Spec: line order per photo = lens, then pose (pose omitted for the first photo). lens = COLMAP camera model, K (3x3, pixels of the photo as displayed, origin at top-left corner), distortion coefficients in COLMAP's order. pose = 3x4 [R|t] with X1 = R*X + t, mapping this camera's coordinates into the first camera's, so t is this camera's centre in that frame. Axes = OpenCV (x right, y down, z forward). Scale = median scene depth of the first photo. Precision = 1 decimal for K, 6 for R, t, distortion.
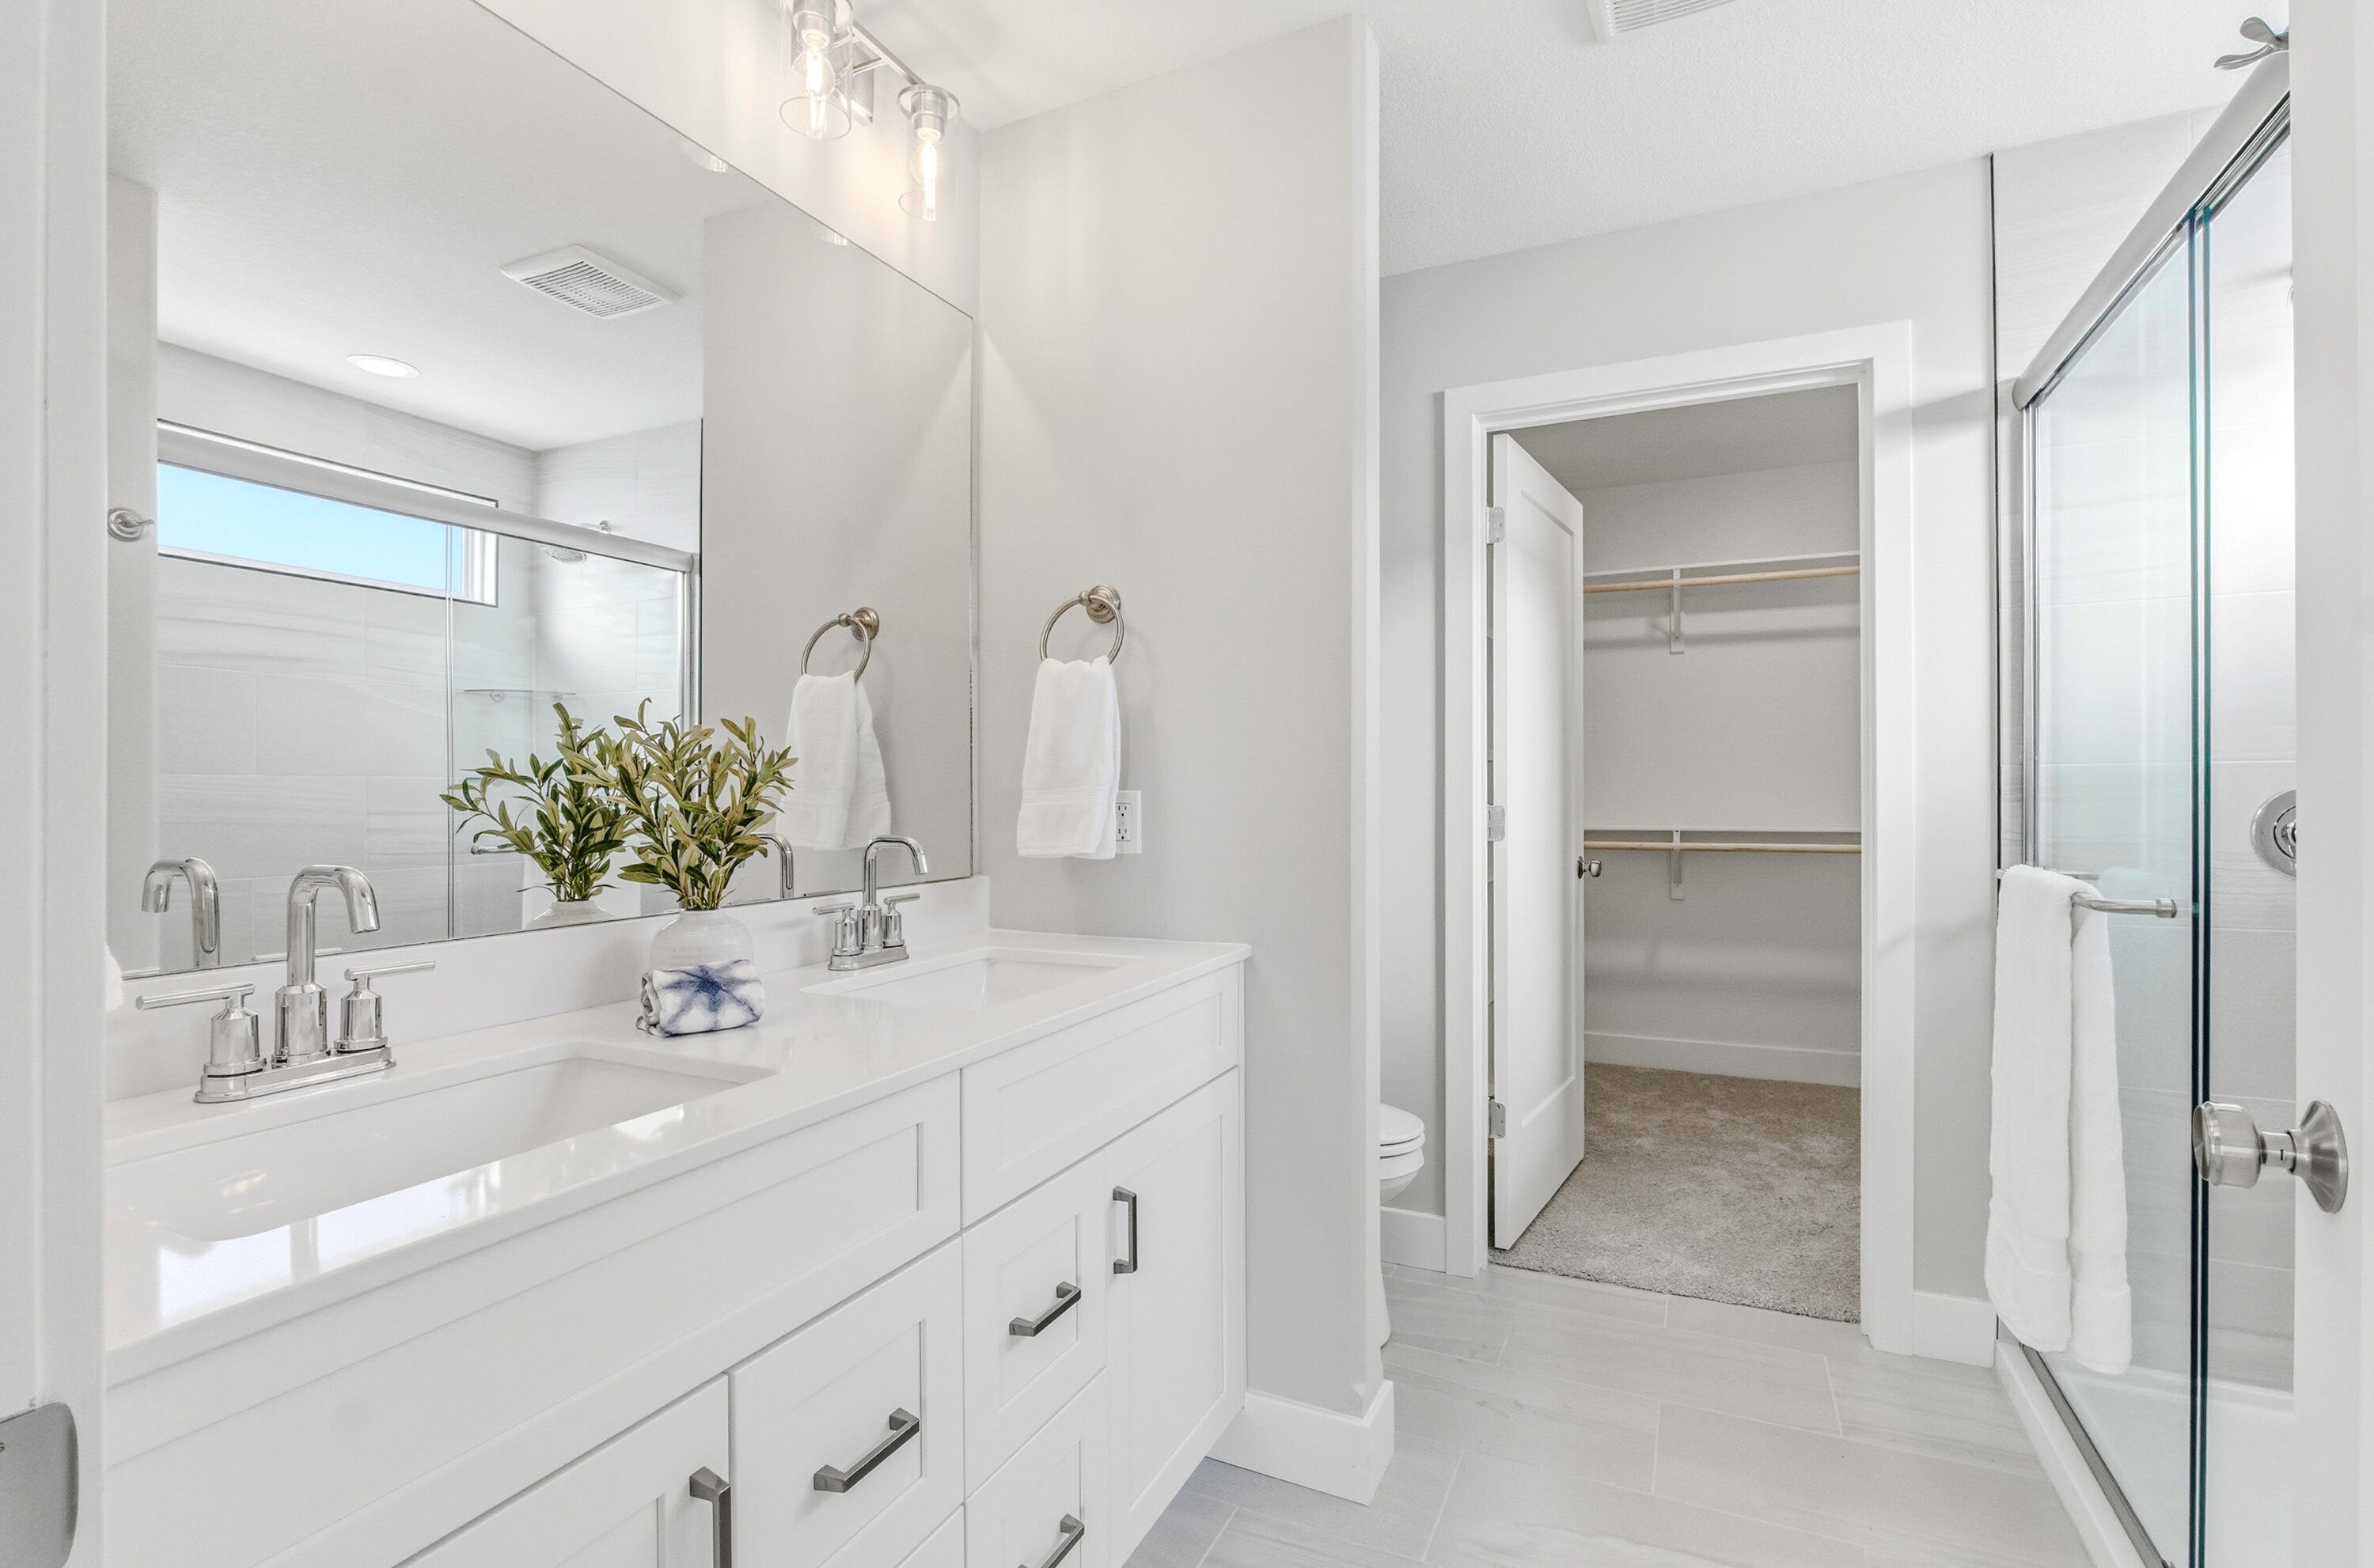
lens RADIAL K [[1101.8, 0, 1179.4], [0, 1101.8, 796.3], [0, 0, 1]] dist [-0.011498, 0.000837]
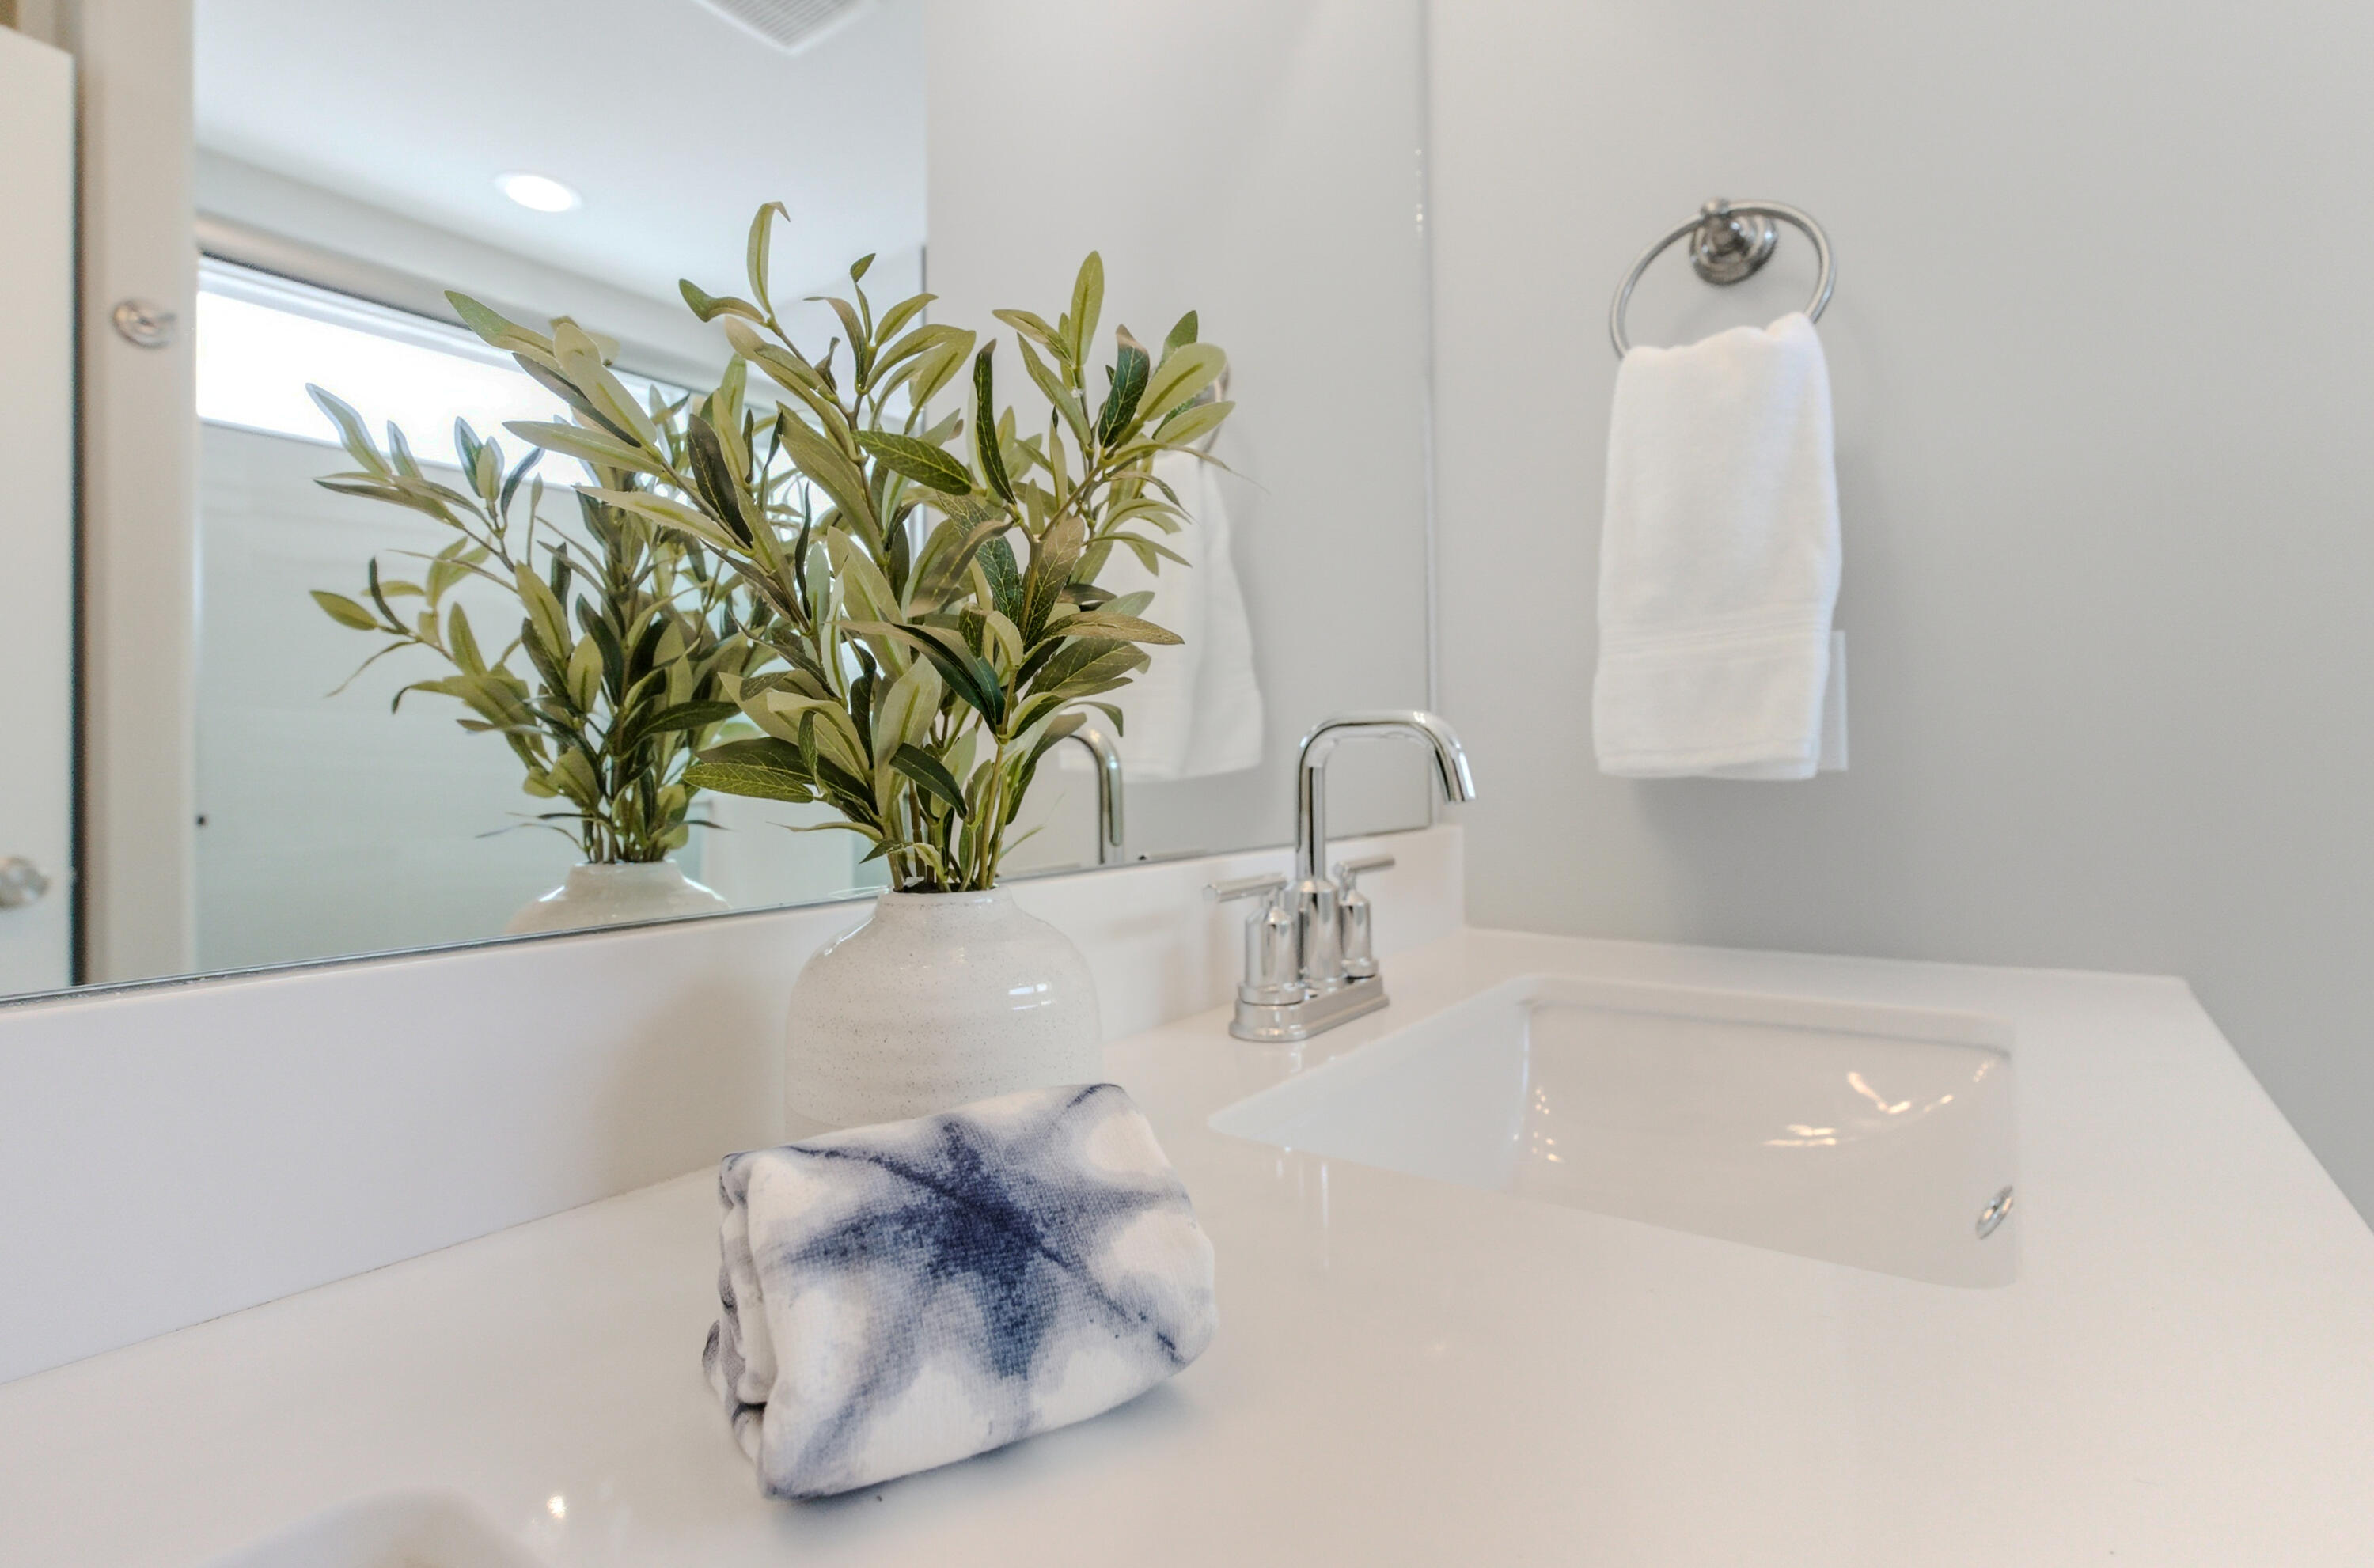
lens RADIAL K [[1148.0, 0, 1192.2], [0, 1148.0, 759.8], [0, 0, 1]] dist [-0.013112, -0.000866]
pose [[0.983659, -0.011901, -0.179645, -0.308301], [0.010216, 0.999895, -0.010304, 0.070971], [0.179749, 0.008300, 0.983678, 0.697283]]
